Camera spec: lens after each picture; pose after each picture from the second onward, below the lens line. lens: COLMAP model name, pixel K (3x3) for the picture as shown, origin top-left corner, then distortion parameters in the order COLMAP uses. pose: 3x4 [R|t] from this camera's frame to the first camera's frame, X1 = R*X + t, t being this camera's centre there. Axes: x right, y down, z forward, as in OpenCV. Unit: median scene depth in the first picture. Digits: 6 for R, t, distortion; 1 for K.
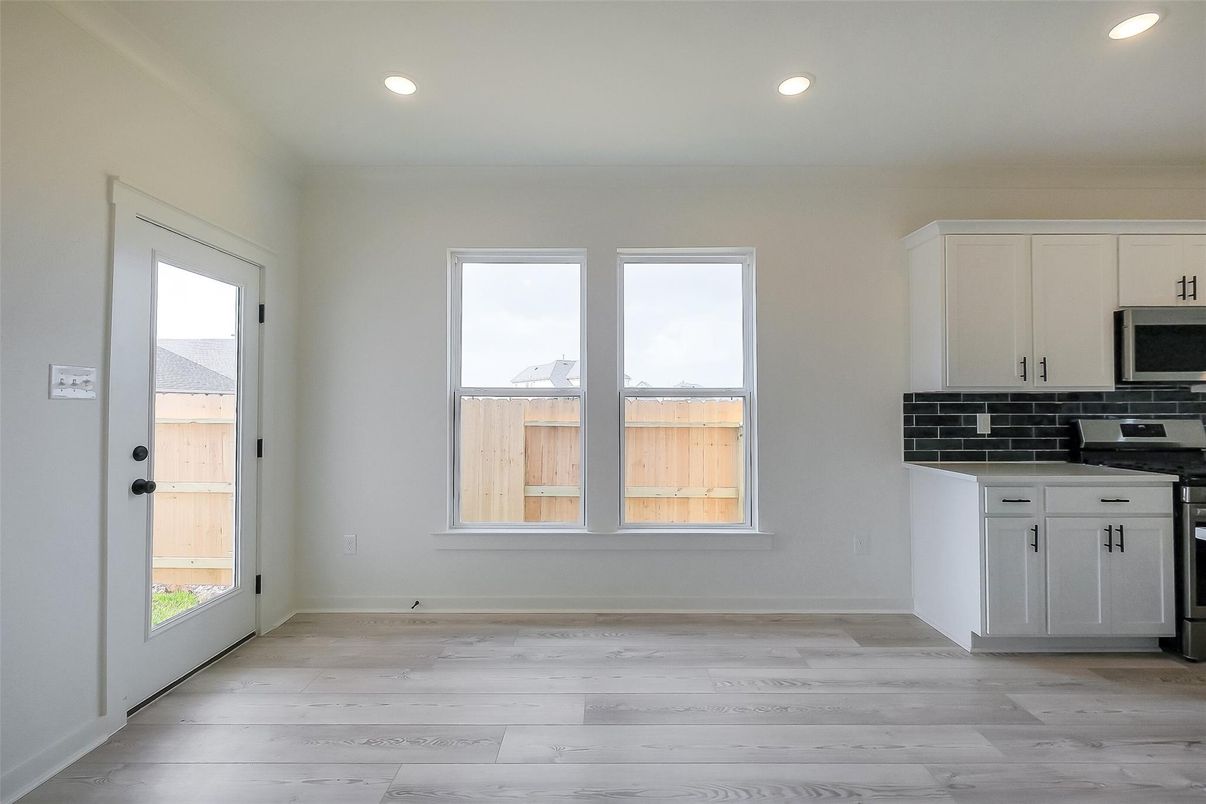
lens RADIAL K [[535.2, 0, 594.5], [0, 535.2, 397.5], [0, 0, 1]] dist [0.001493, 0.000105]
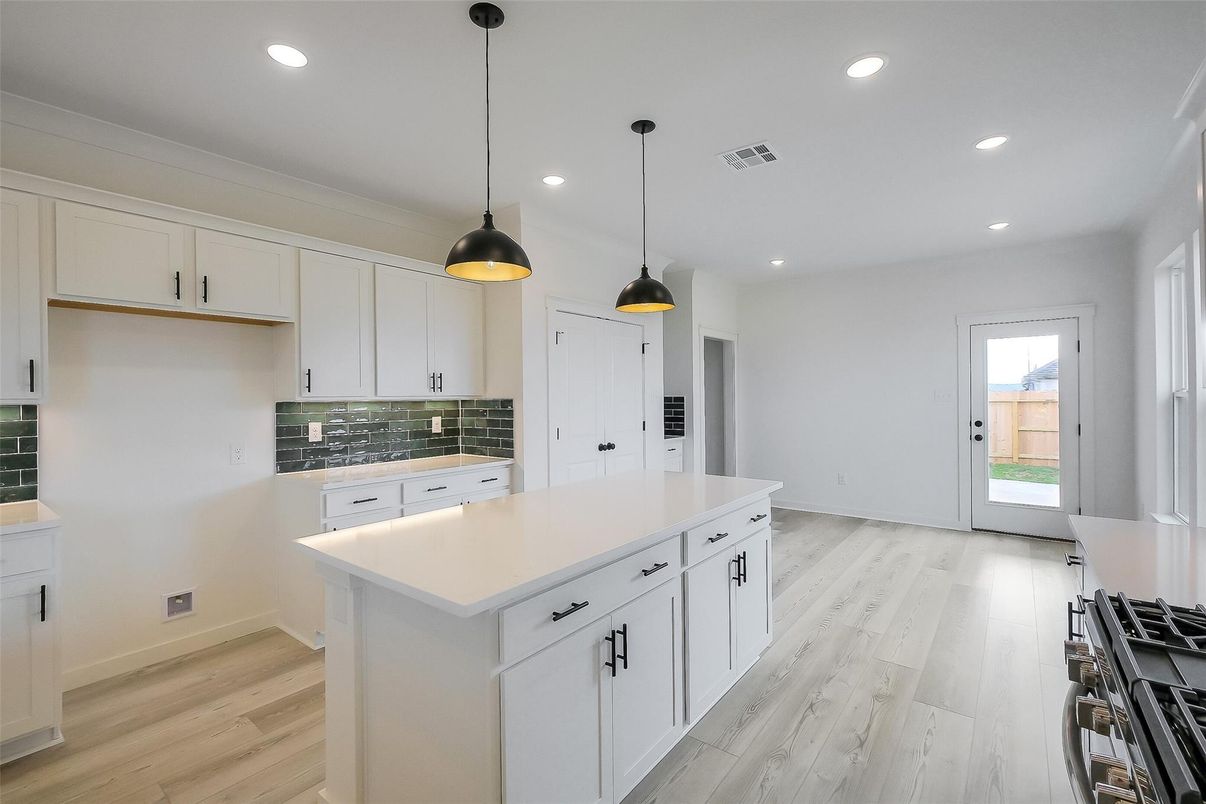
lens RADIAL K [[535.2, 0, 594.5], [0, 535.2, 397.5], [0, 0, 1]] dist [0.001493, 0.000105]
pose [[-0.632469, 0.017959, -0.774377, 1.738541], [0.032261, 0.999474, -0.003170, -0.049856], [0.773913, -0.026988, -0.632716, 0.978393]]
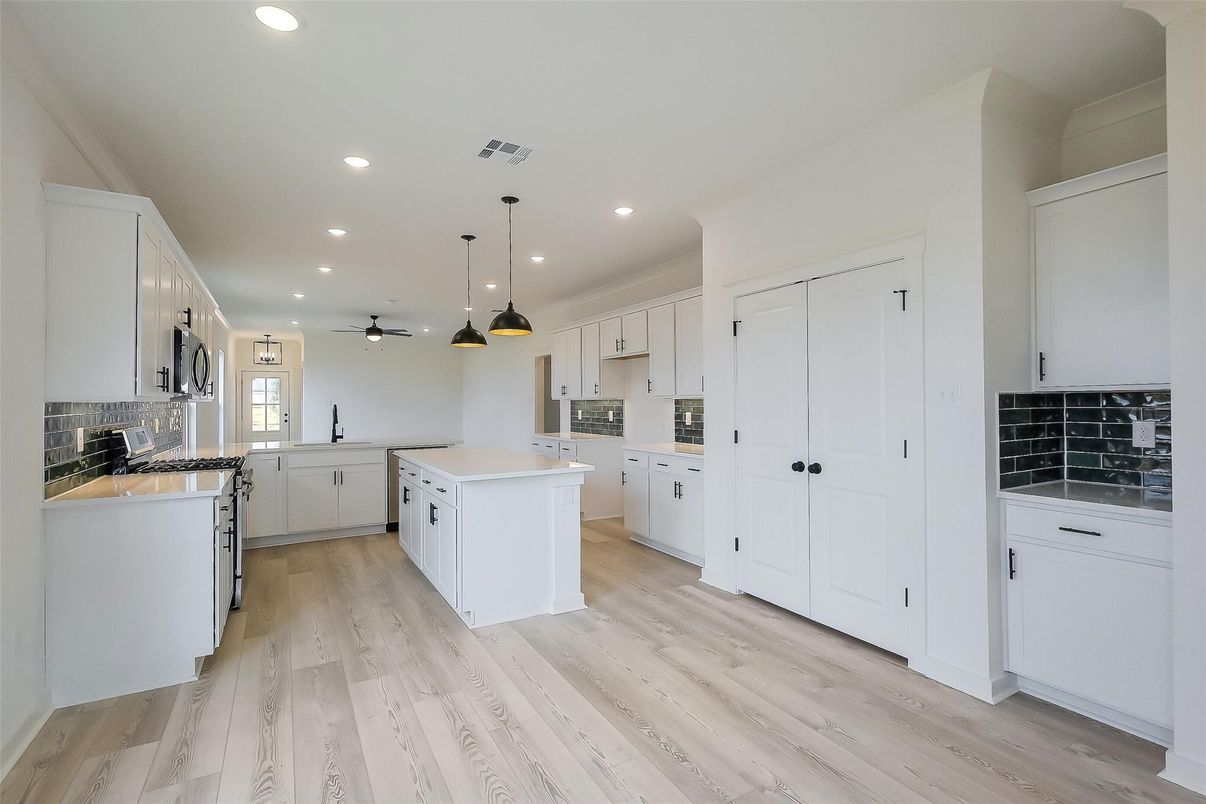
lens RADIAL K [[535.2, 0, 594.5], [0, 535.2, 397.5], [0, 0, 1]] dist [0.001493, 0.000105]
pose [[-0.492513, 0.019272, 0.870092, -0.524843], [-0.007600, 0.999621, -0.026443, -0.013835], [-0.870272, -0.019636, -0.492180, 0.901117]]
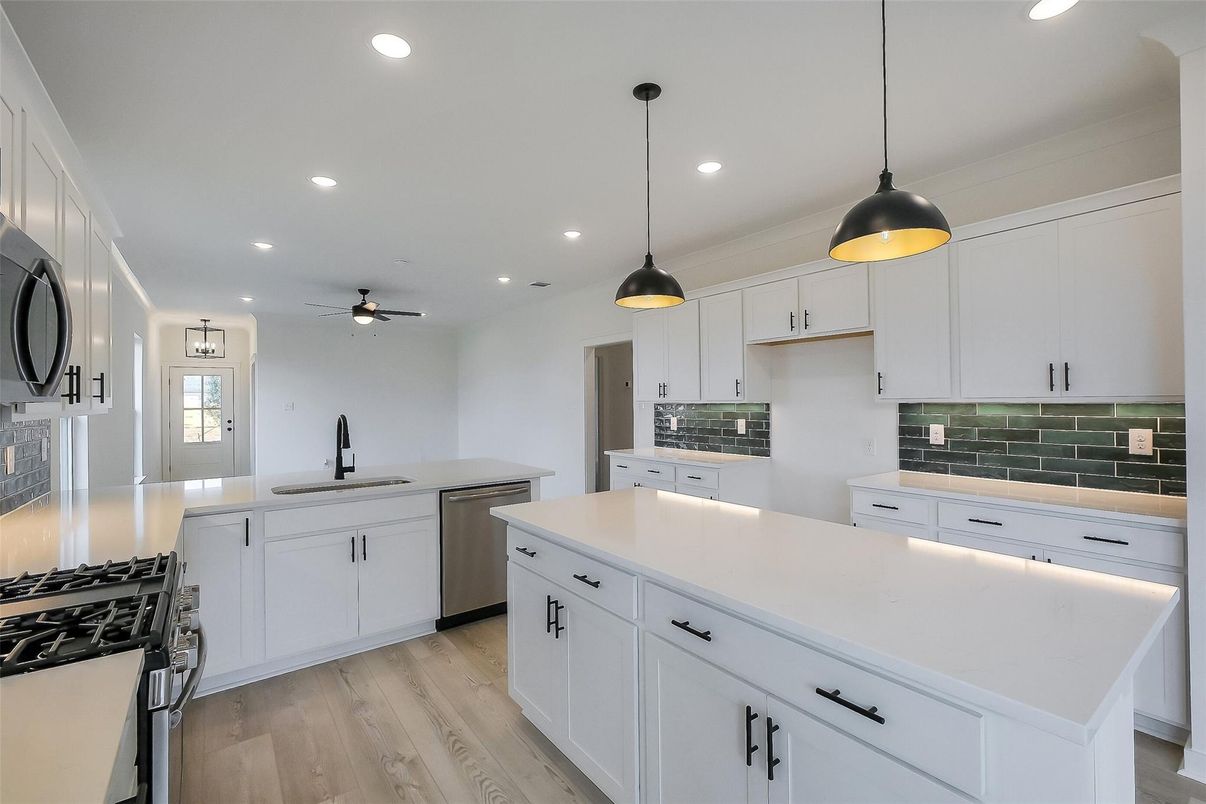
lens RADIAL K [[518.0, 0, 602.8], [0, 518.0, 398.5], [0, 0, 1]] dist [-0.003348, -0.000638]
pose [[-0.588905, 0.019652, 0.807963, 0.573390], [-0.001324, 0.999680, -0.025281, -0.044102], [-0.808201, -0.015958, -0.588690, 0.972873]]
